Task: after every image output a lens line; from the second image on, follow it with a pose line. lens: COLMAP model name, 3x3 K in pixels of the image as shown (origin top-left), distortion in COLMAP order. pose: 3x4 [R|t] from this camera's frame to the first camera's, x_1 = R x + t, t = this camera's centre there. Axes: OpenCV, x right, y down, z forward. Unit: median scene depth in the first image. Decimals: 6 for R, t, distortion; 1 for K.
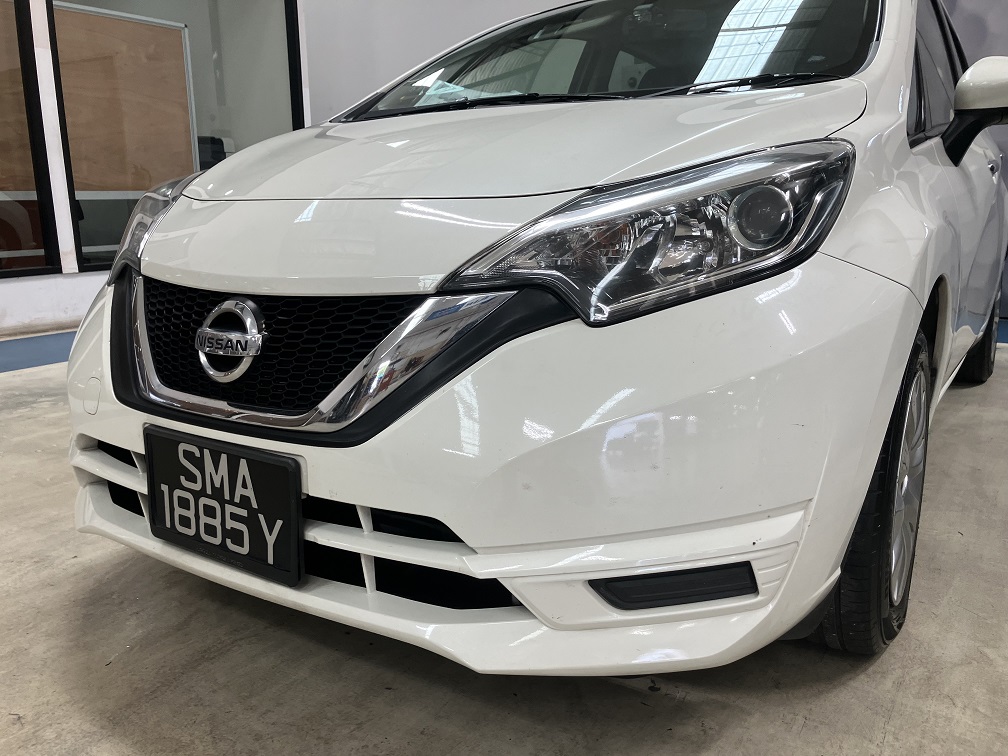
lens RADIAL K [[836.8, 0, 502.9], [0, 836.8, 375.5], [0, 0, 1]] dist [0.032039, -0.038833]
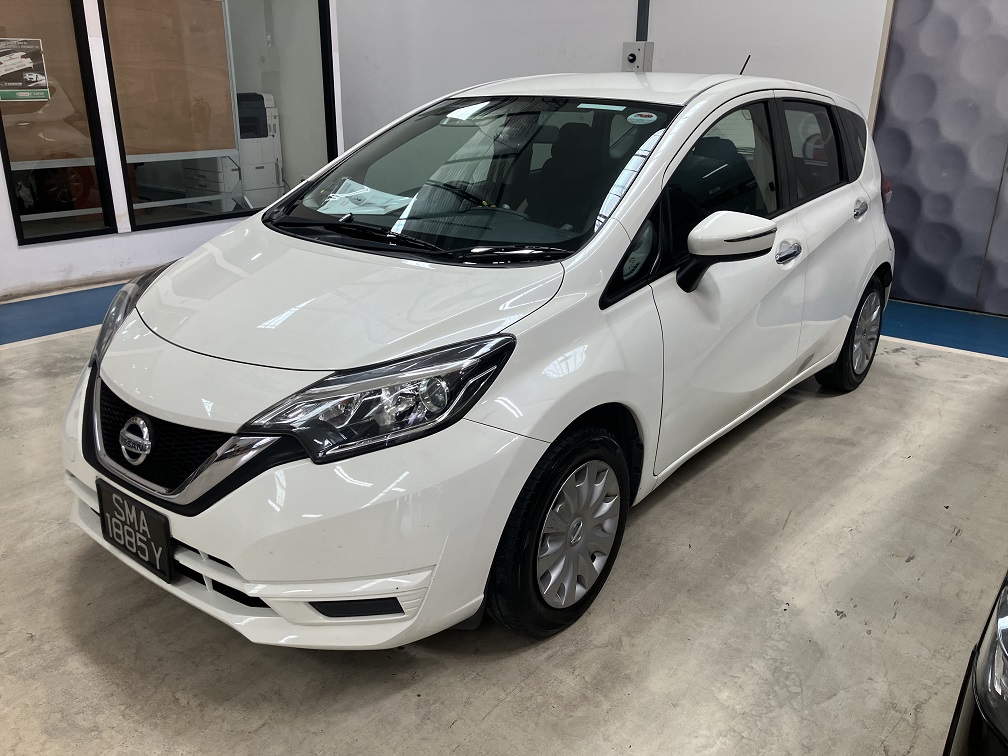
lens RADIAL K [[836.8, 0, 502.4], [0, 836.8, 384.4], [0, 0, 1]] dist [0.032039, -0.038833]
pose [[0.994595, 0.055393, -0.087815, 0.551093], [-0.043071, 0.989707, 0.136473, -0.413523], [0.094471, -0.131953, 0.986744, -0.596682]]
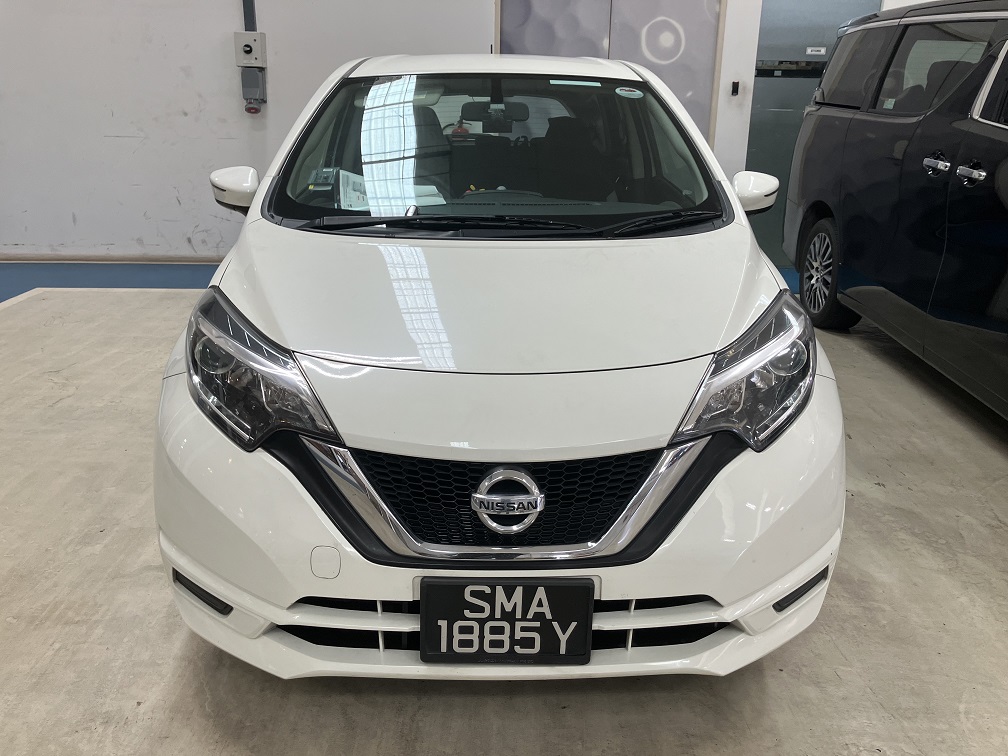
lens RADIAL K [[836.8, 0, 506.6], [0, 836.8, 372.1], [0, 0, 1]] dist [0.032039, -0.038833]
pose [[0.827904, -0.156003, 0.538738, -0.975319], [0.098088, 0.986008, 0.134782, -0.405546], [-0.552227, -0.058743, 0.831622, -0.061262]]
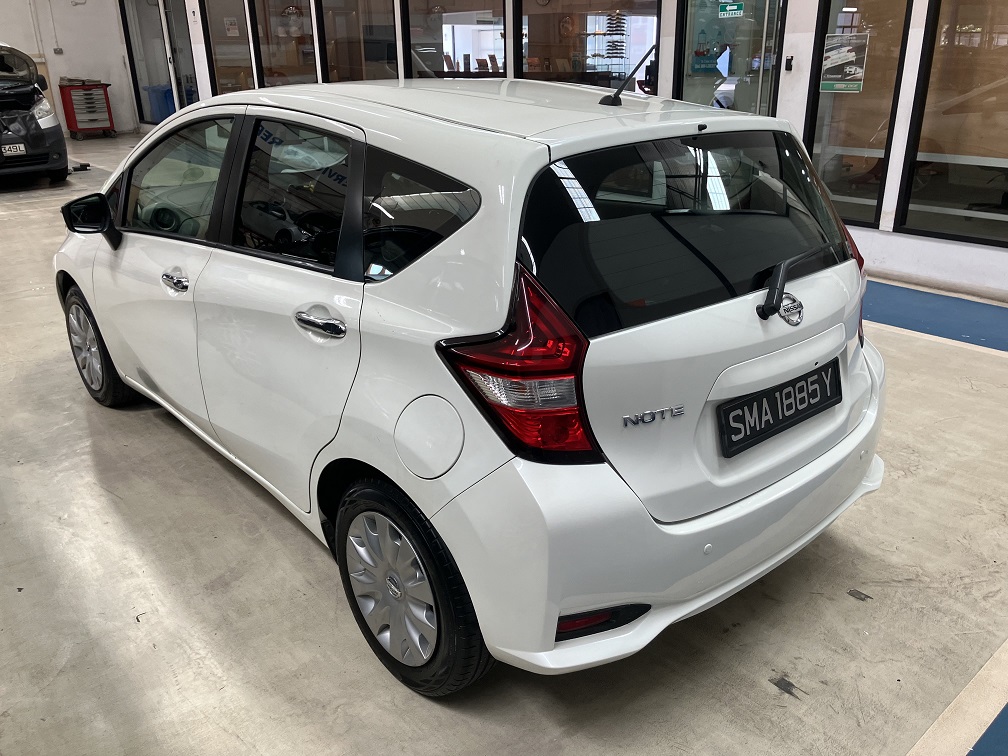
lens RADIAL K [[836.8, 0, 505.9], [0, 836.8, 381.8], [0, 0, 1]] dist [0.032039, -0.038833]
pose [[-0.280511, 0.358739, -0.890292, 3.113919], [-0.192303, 0.887722, 0.418294, -1.397037], [0.940390, 0.288542, -0.180029, 3.470767]]
